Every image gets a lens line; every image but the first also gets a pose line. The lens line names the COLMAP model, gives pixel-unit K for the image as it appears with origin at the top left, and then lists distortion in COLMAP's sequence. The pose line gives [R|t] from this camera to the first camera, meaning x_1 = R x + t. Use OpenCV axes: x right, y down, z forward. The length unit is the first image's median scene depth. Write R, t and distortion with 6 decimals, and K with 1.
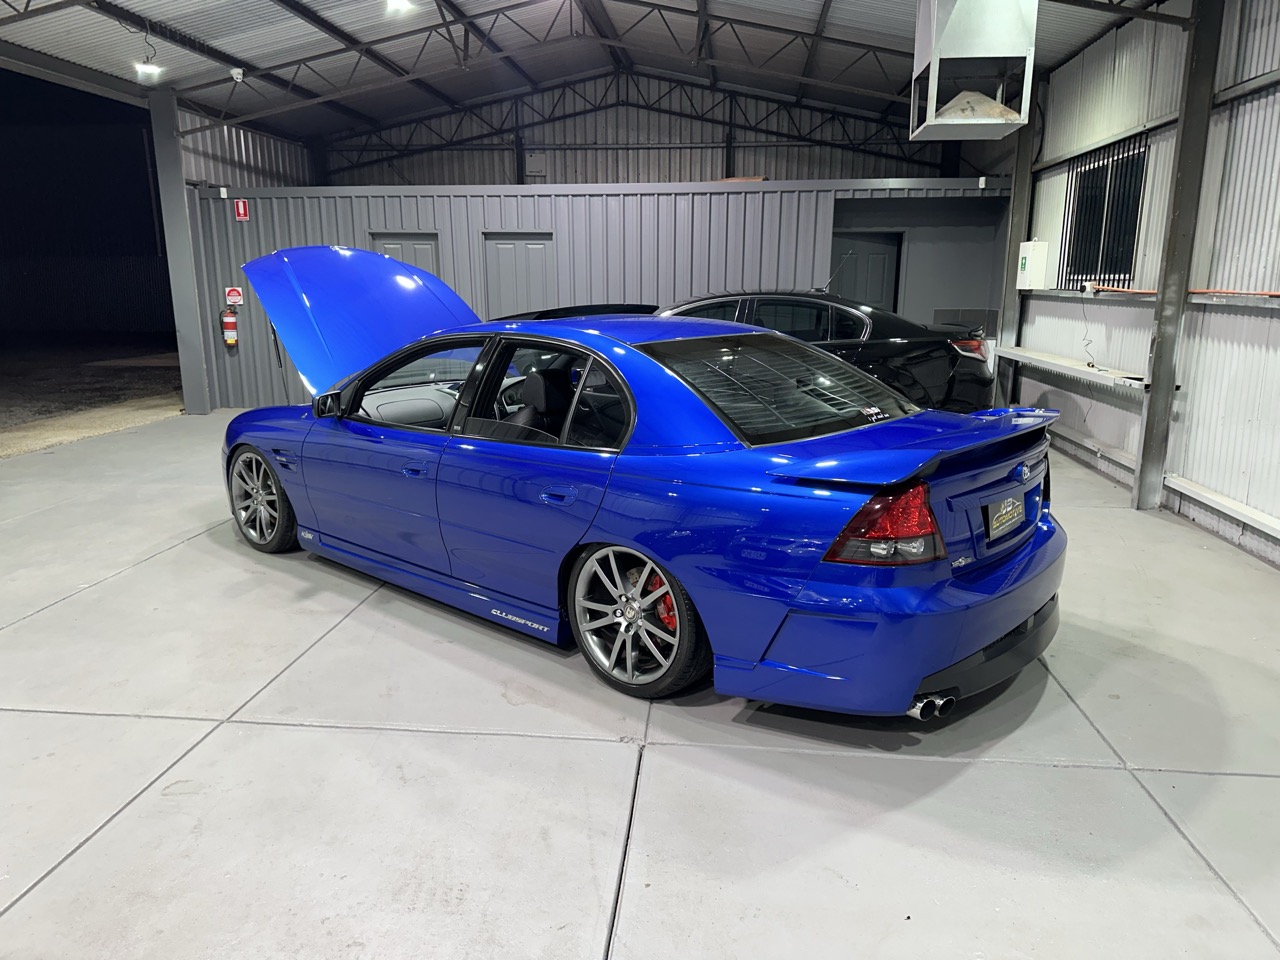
lens RADIAL K [[911.2, 0, 640.3], [0, 911.2, 486.2], [0, 0, 1]] dist [0.024094, -0.008283]
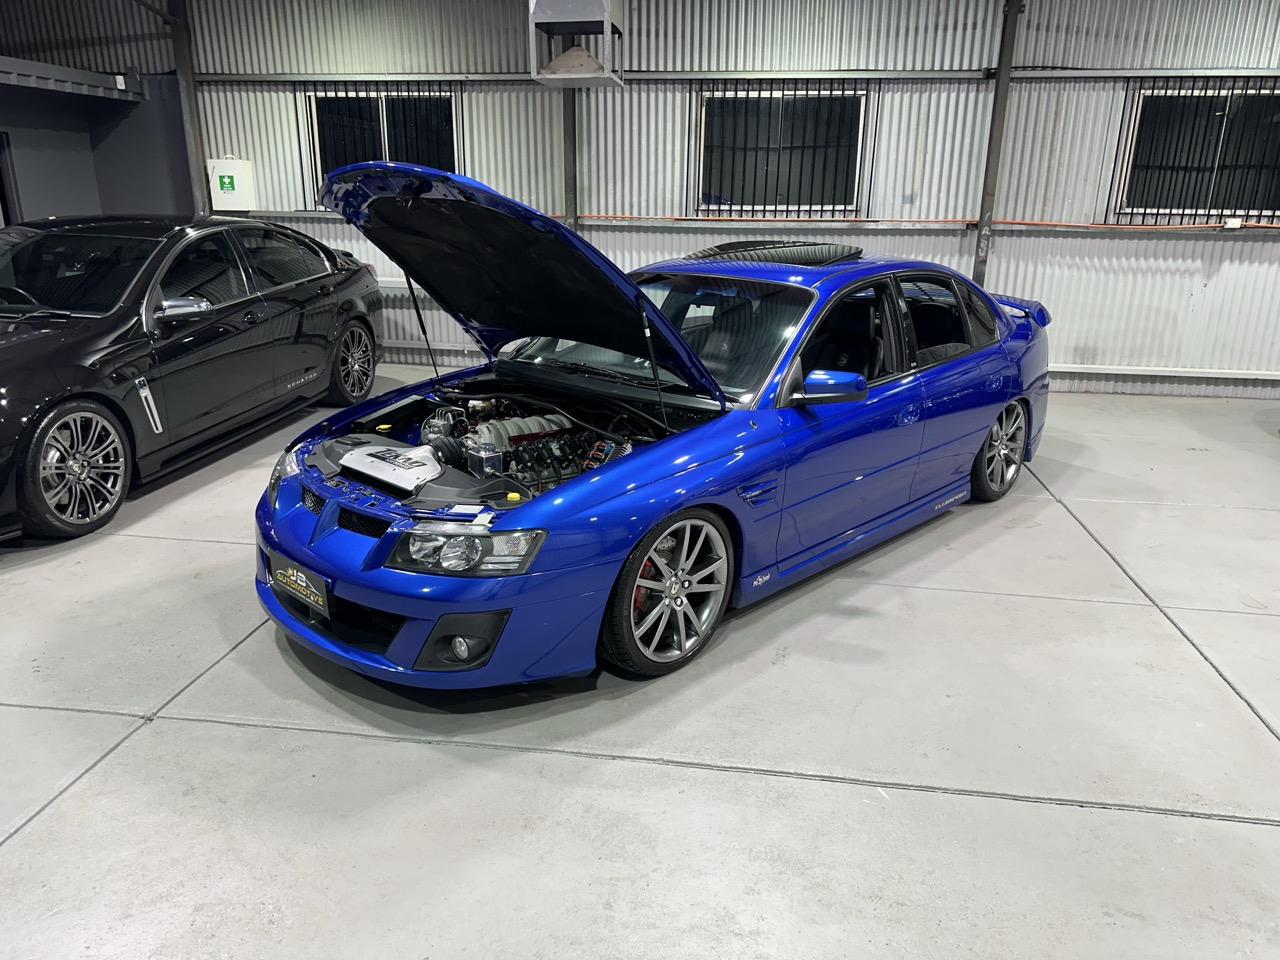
lens RADIAL K [[911.2, 0, 638.2], [0, 911.2, 480.0], [0, 0, 1]] dist [0.024094, -0.008283]
pose [[0.049781, -0.301461, 0.952178, -0.473299], [0.208548, 0.935483, 0.285272, -0.115176], [-0.976744, 0.184374, 0.109438, 0.449920]]
